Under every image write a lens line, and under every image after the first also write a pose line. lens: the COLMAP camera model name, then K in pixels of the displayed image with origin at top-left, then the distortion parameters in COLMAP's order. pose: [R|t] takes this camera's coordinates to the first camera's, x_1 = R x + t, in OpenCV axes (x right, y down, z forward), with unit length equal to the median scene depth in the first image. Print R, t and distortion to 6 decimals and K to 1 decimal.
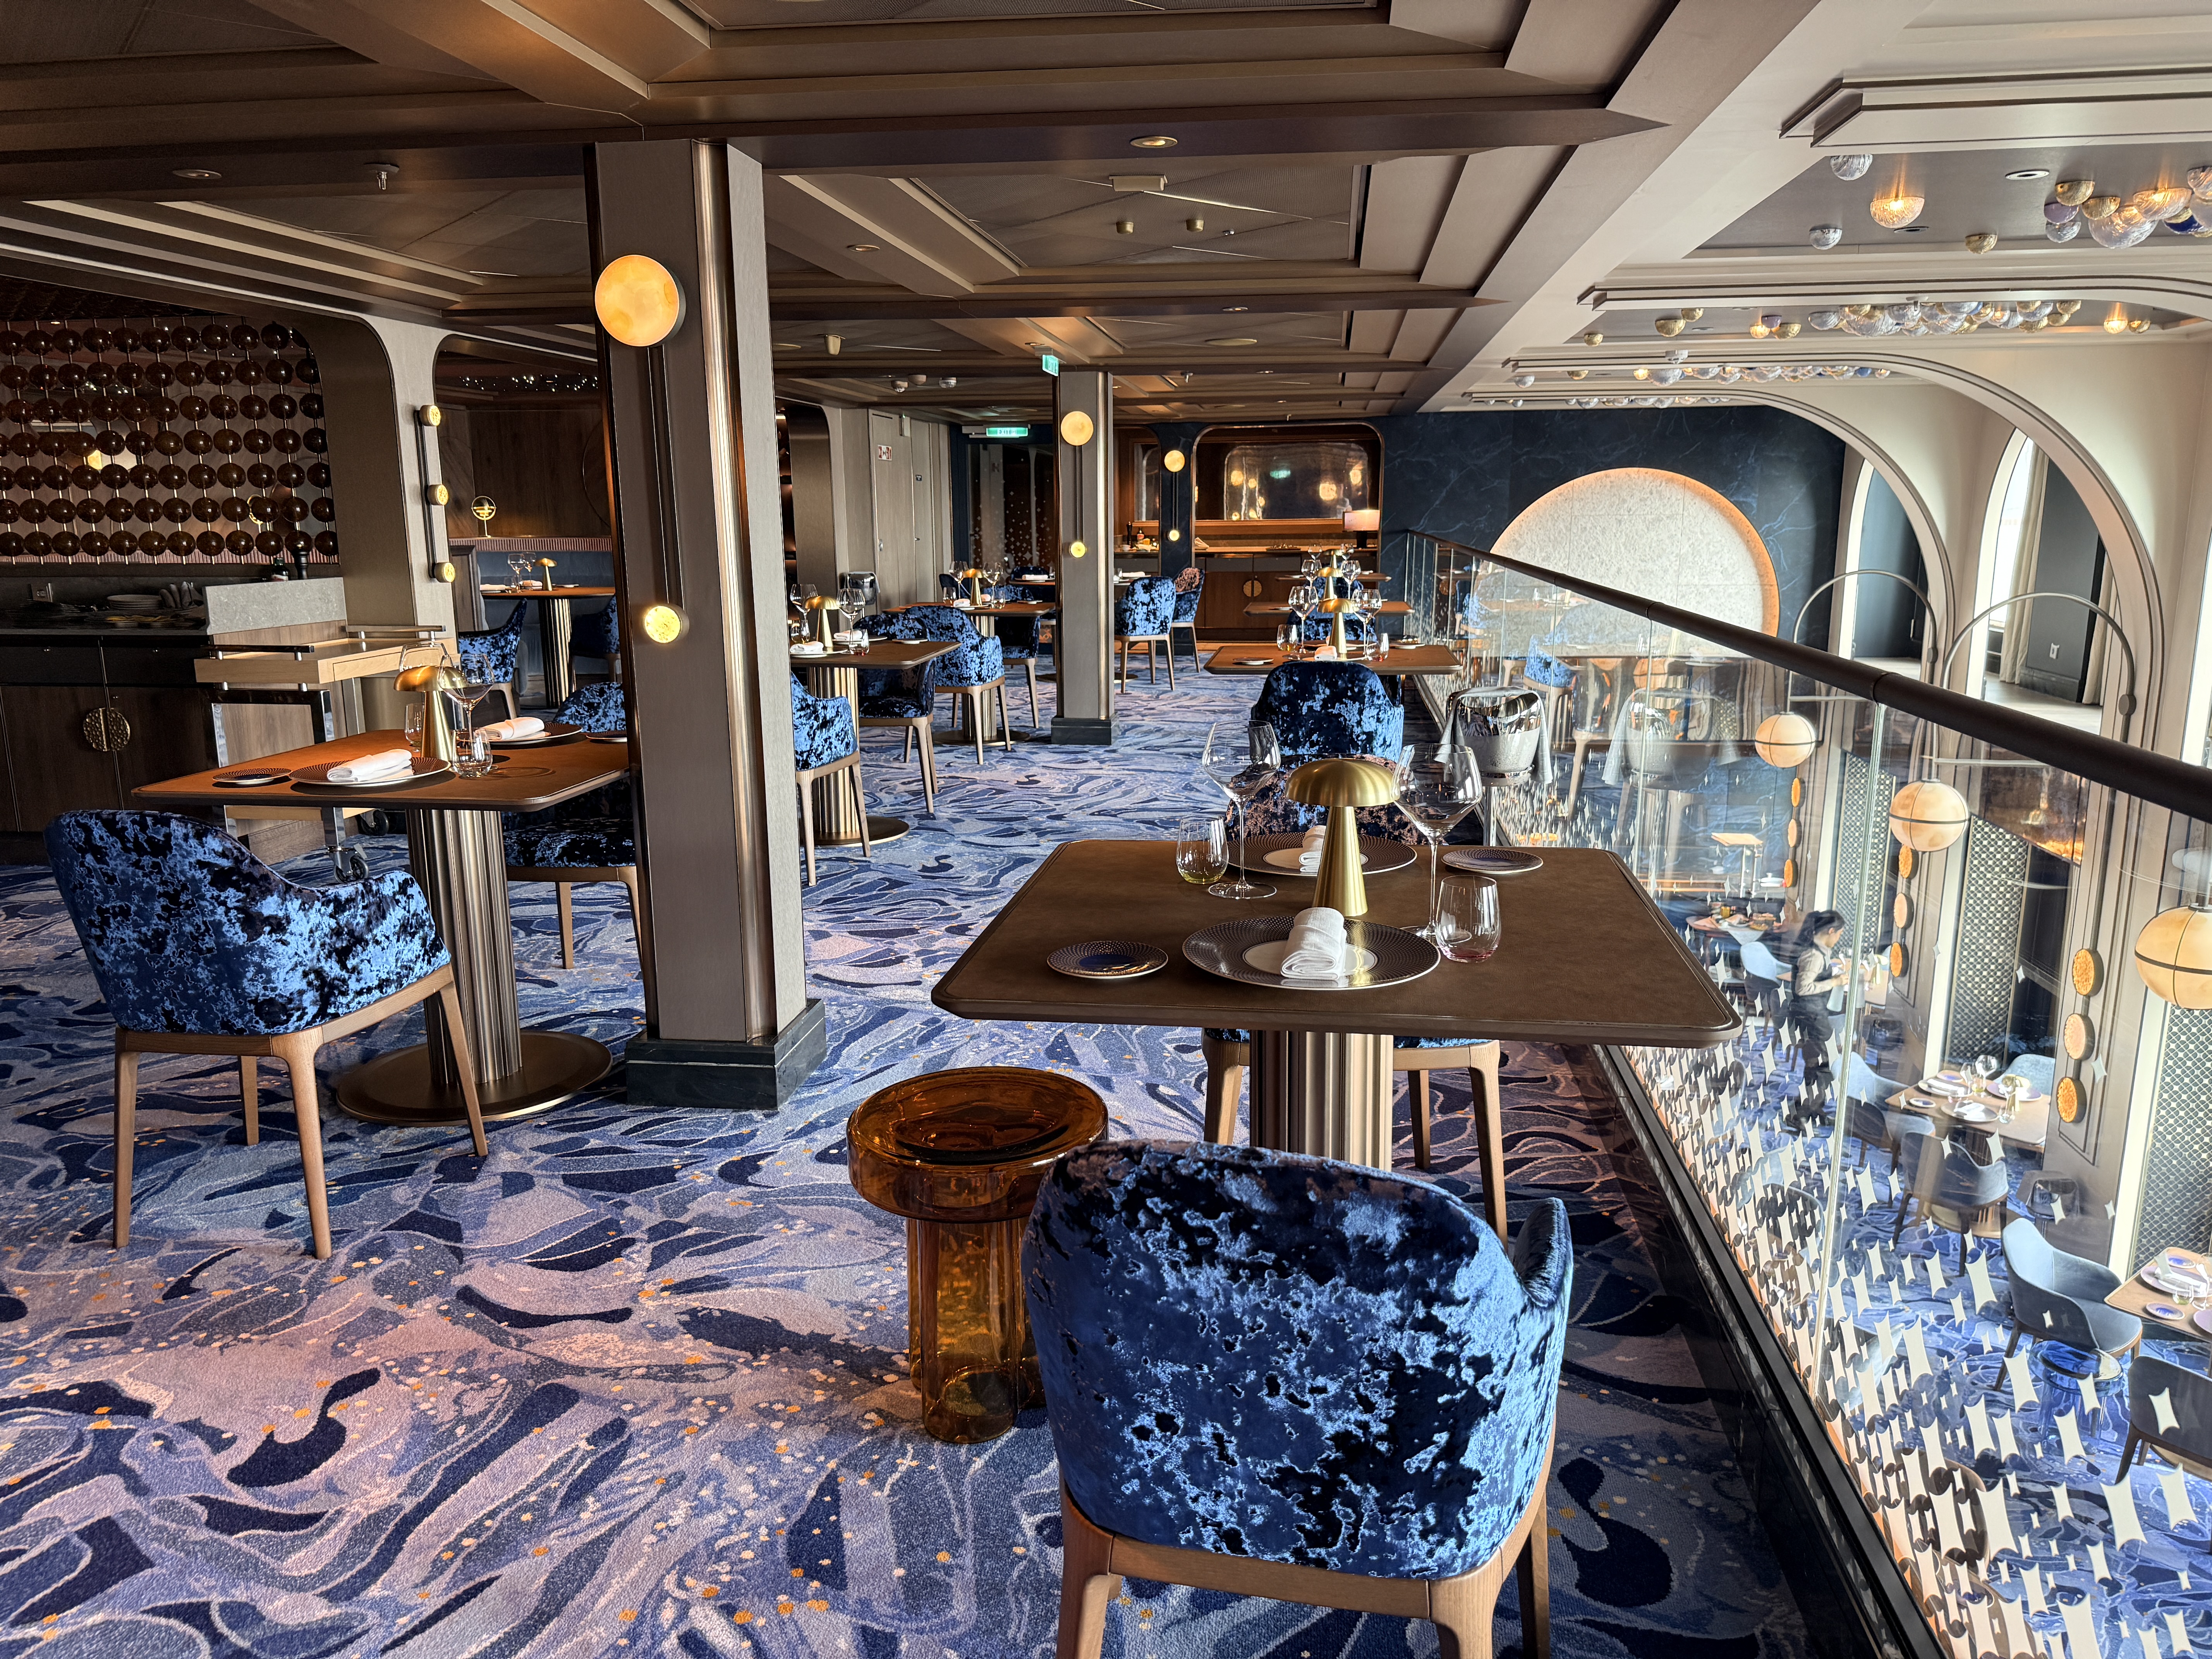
lens RADIAL K [[1566.7, 0, 1096.6], [0, 1566.7, 835.8], [0, 0, 1]] dist [0.010169, -0.020907]
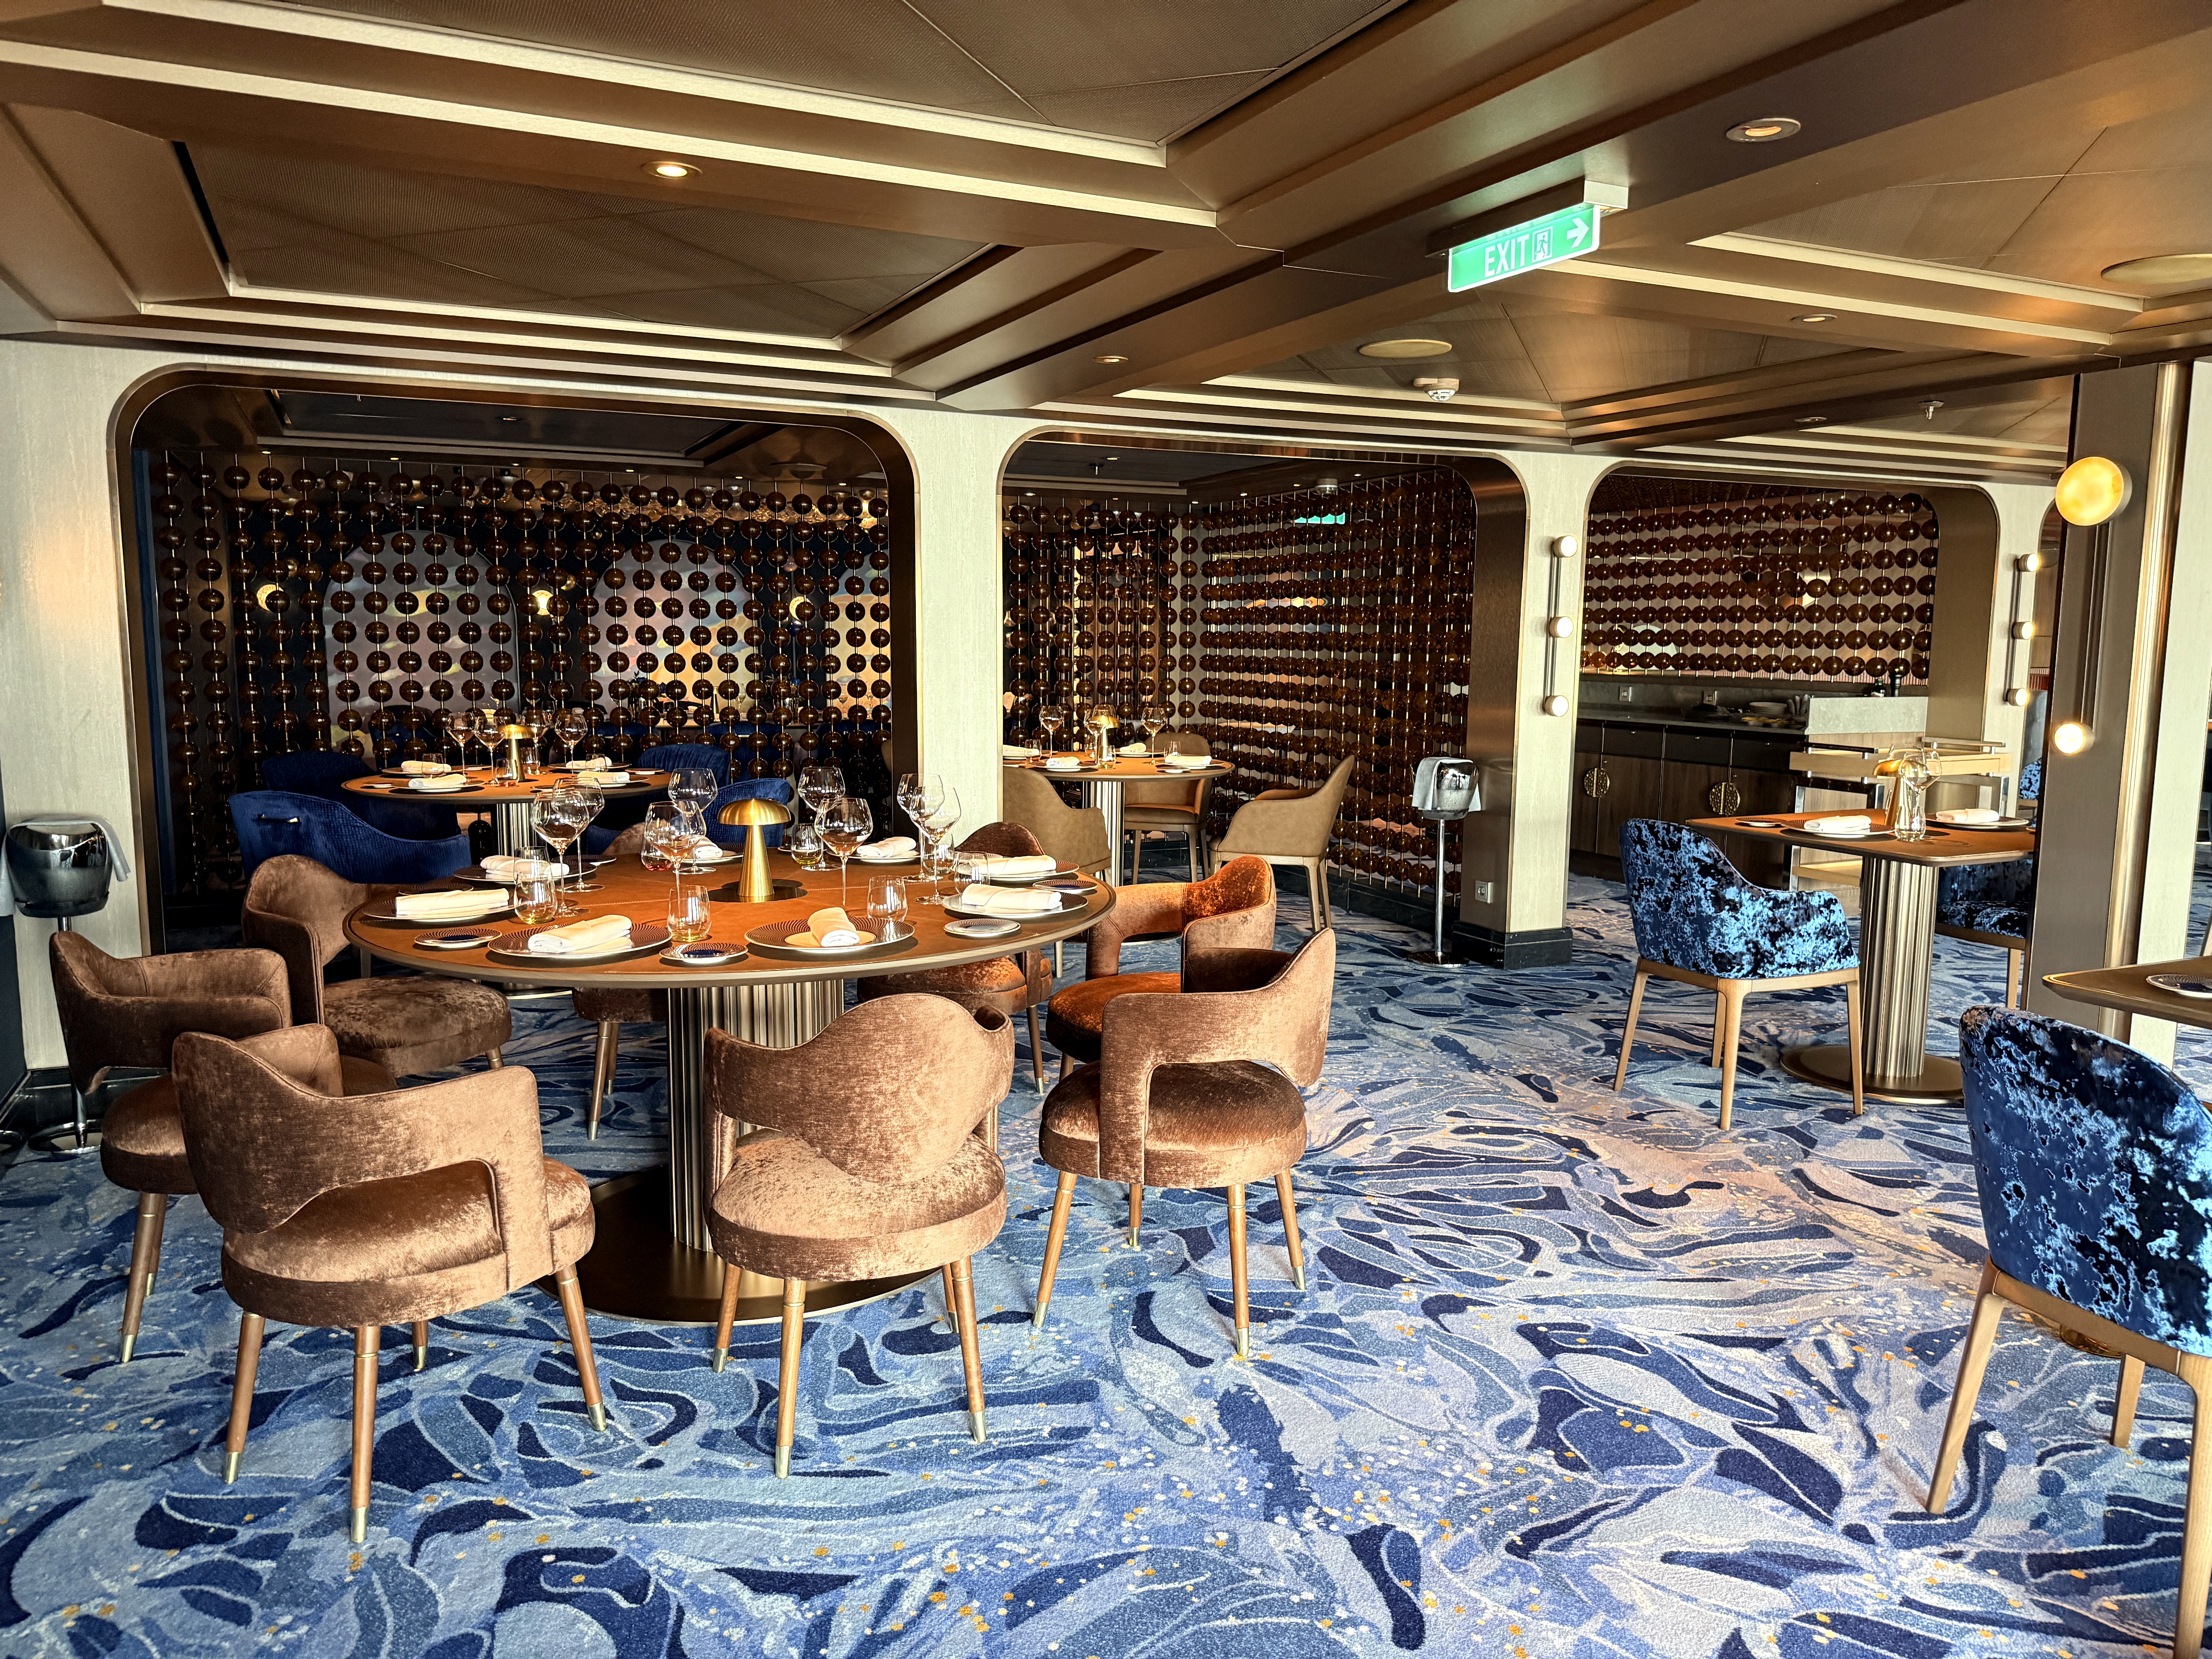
lens RADIAL K [[1566.7, 0, 1104.3], [0, 1566.7, 826.7], [0, 0, 1]] dist [0.010169, -0.020907]
pose [[0.546349, 0.116062, -0.829477, 0.411360], [-0.184154, 0.982764, 0.016214, 0.066378], [0.817062, 0.143893, 0.558305, -0.388434]]
